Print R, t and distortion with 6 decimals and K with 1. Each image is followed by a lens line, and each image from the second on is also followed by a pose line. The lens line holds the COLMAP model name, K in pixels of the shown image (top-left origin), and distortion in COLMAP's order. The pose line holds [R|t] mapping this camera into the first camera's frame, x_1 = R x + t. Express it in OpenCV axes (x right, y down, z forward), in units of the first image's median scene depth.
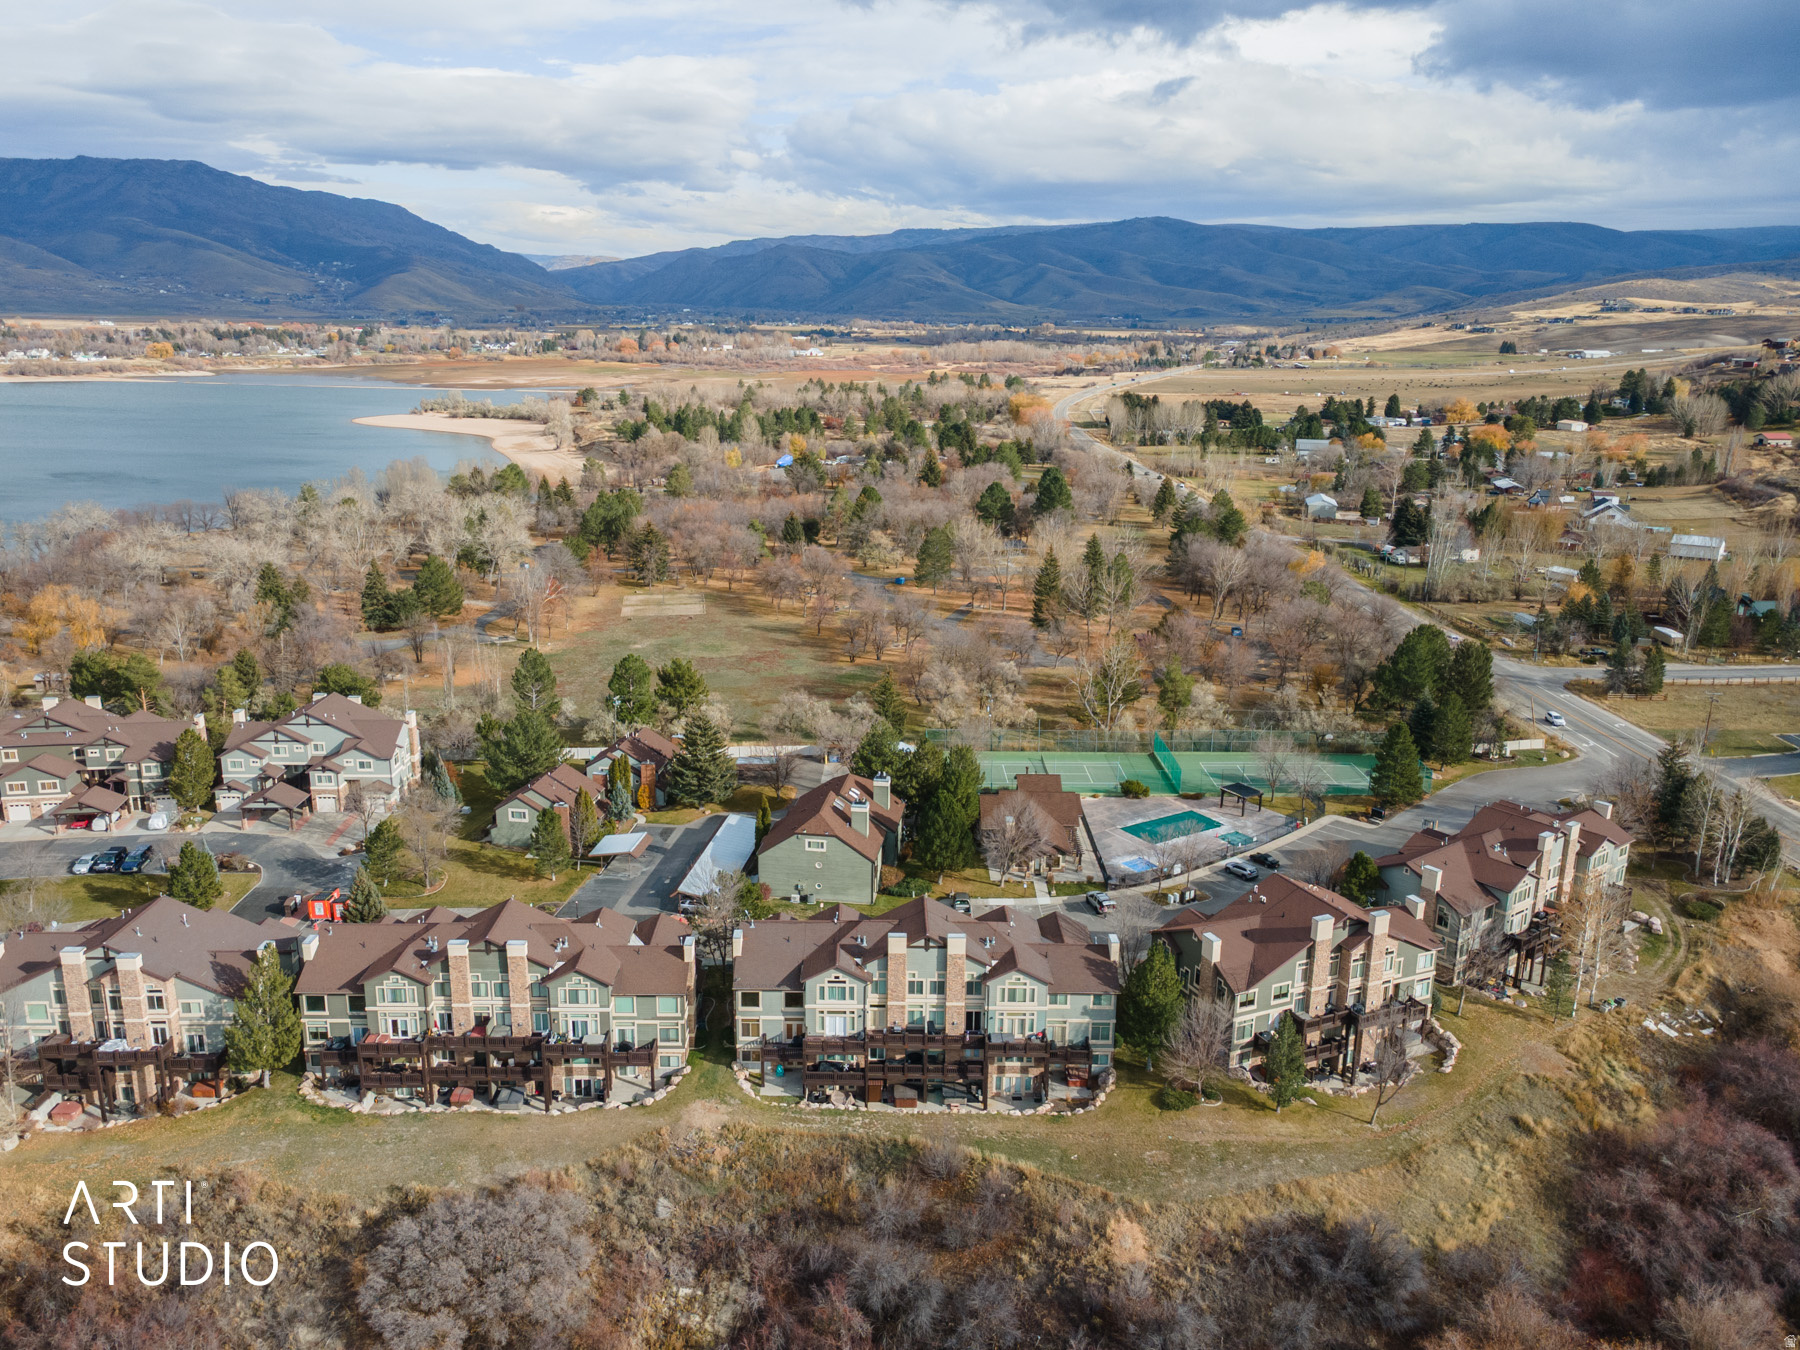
lens RADIAL K [[1320.0, 0, 900.0], [0, 1320.0, 675.0], [0, 0, 1]] dist [0.034257, 0.012889]
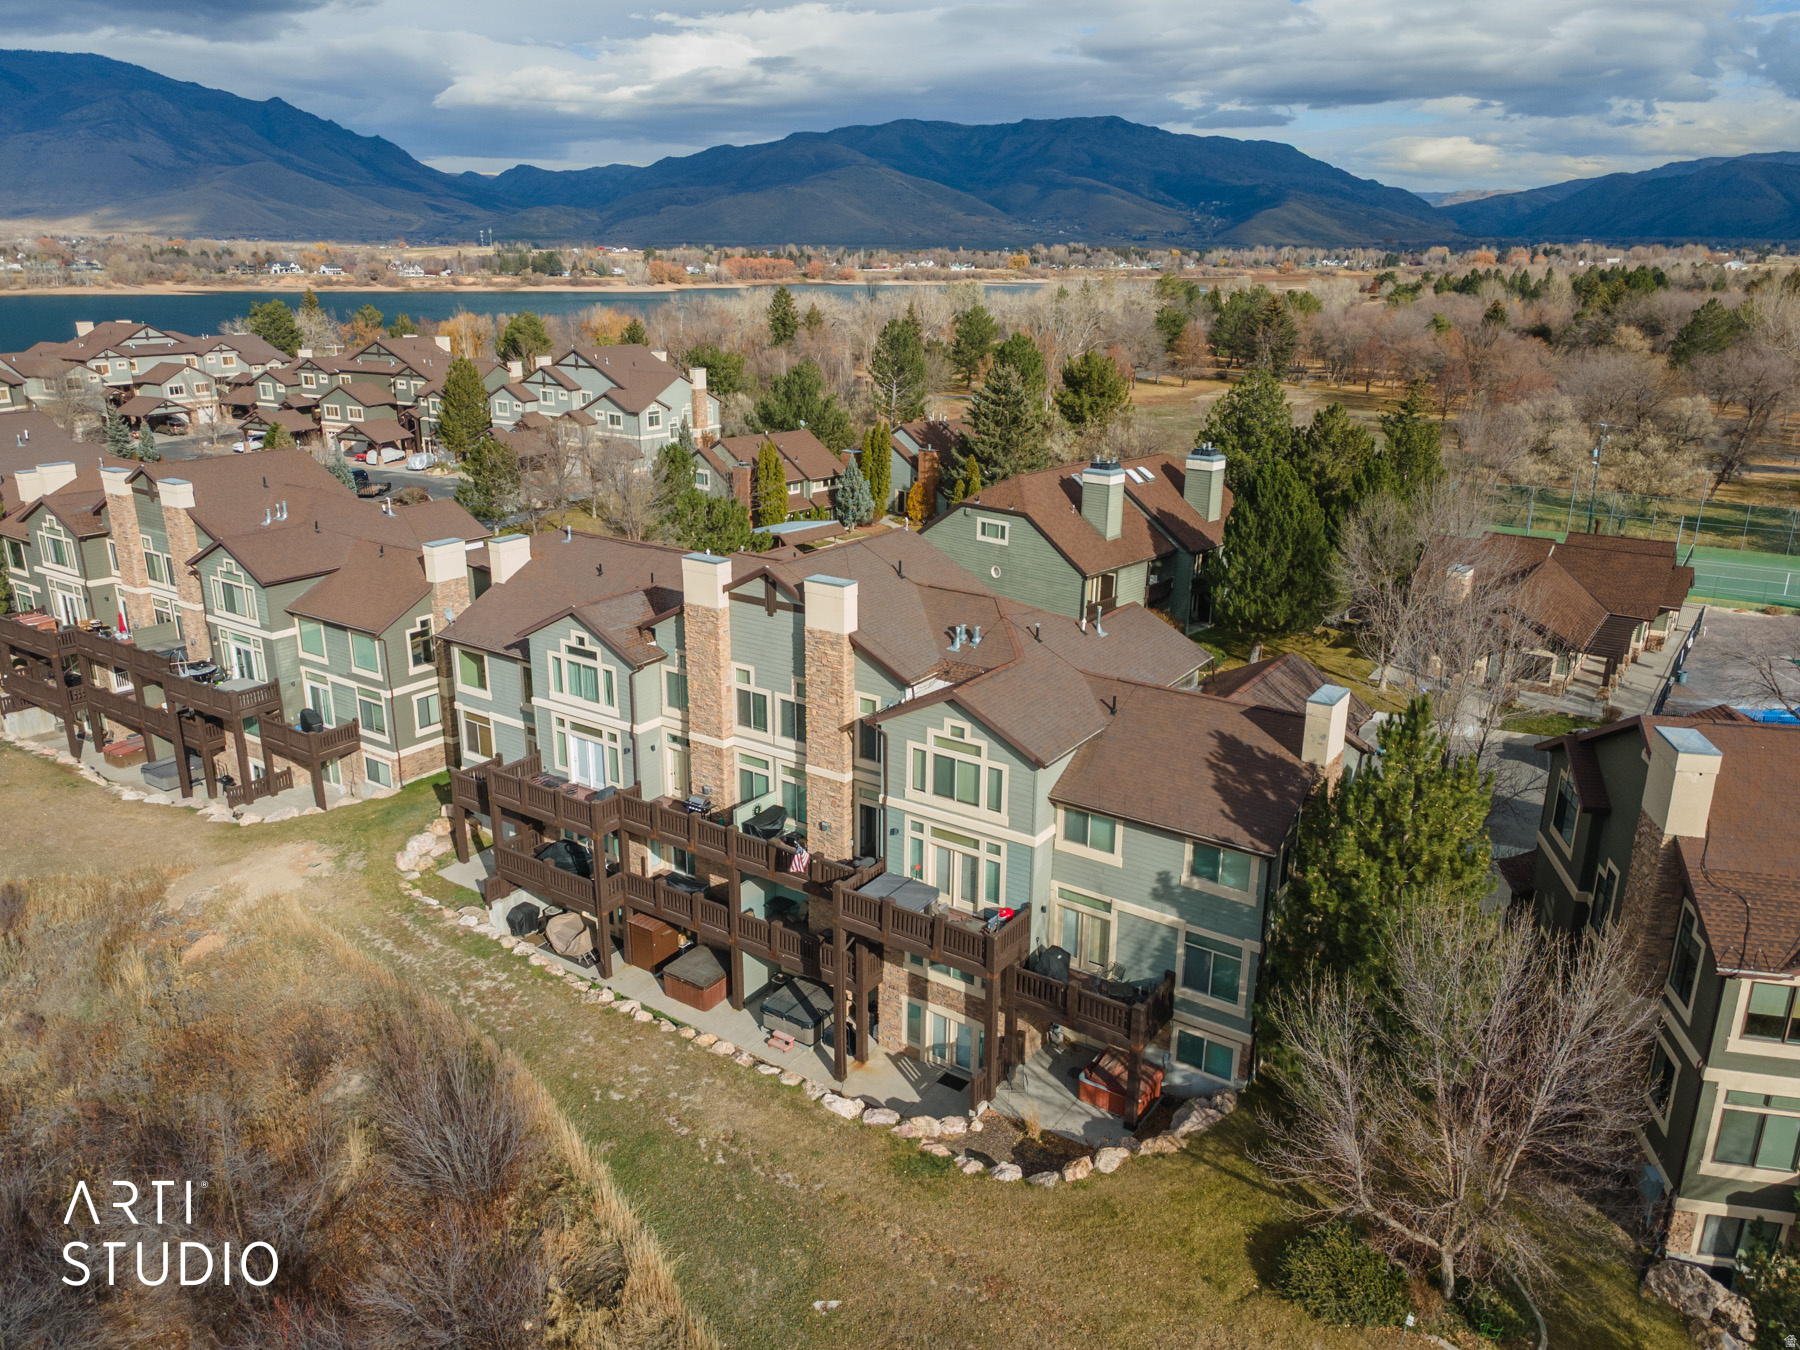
lens RADIAL K [[1315.0, 0, 891.8], [0, 1315.0, 660.8], [0, 0, 1]] dist [0.039347, 0.024417]
pose [[0.815929, 0.163512, -0.554549, 0.170133], [-0.146094, 0.986356, 0.075879, 0.125392], [0.559390, 0.019104, 0.828684, 0.473019]]
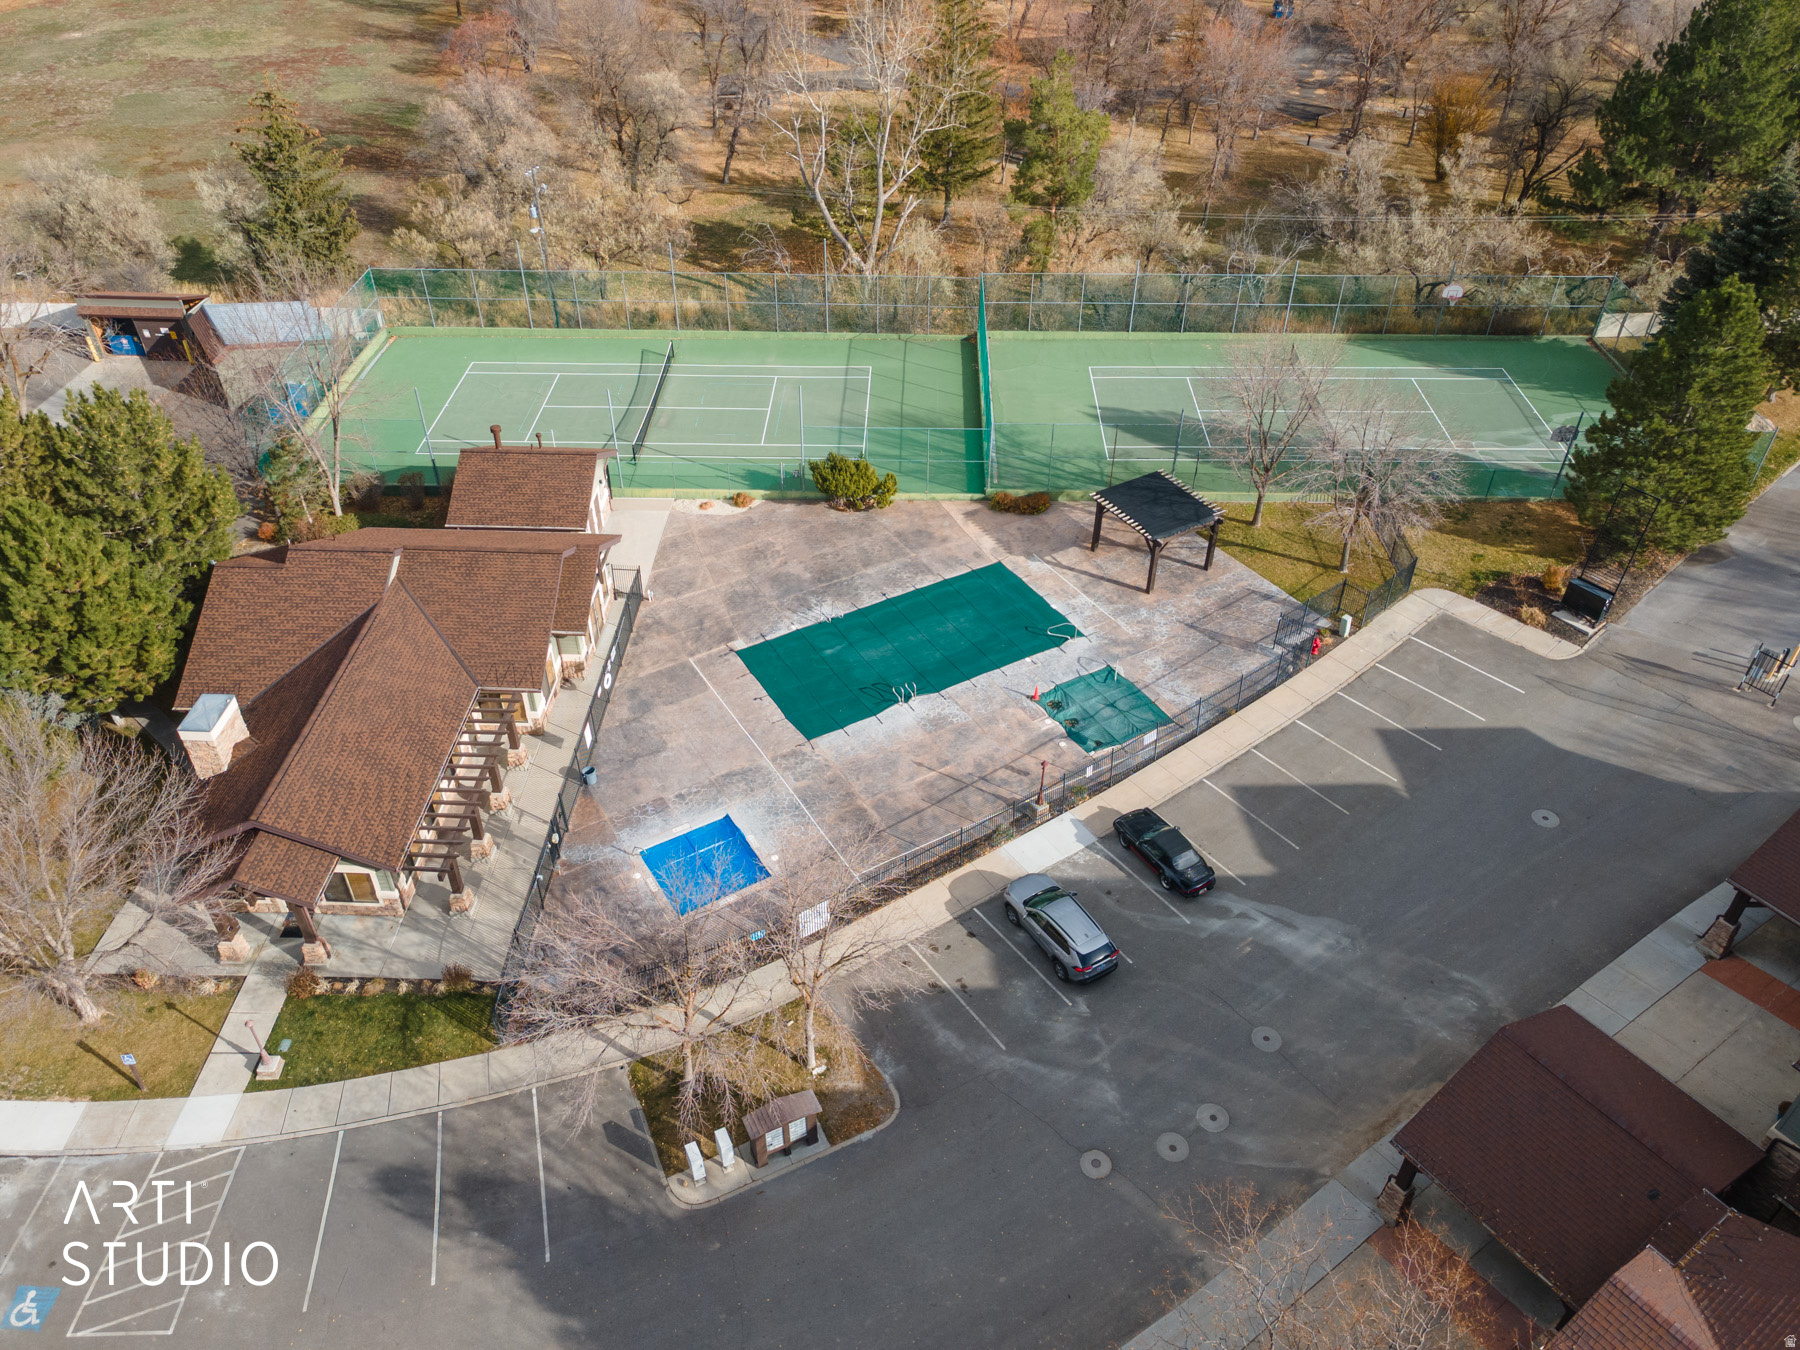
lens RADIAL K [[1315.0, 0, 891.8], [0, 1315.0, 660.8], [0, 0, 1]] dist [0.039347, 0.024417]
pose [[0.999124, 0.017529, -0.038006, 0.213415], [-0.001403, 0.921594, 0.388153, -0.002443], [0.041830, -0.387760, 0.920811, 0.711546]]
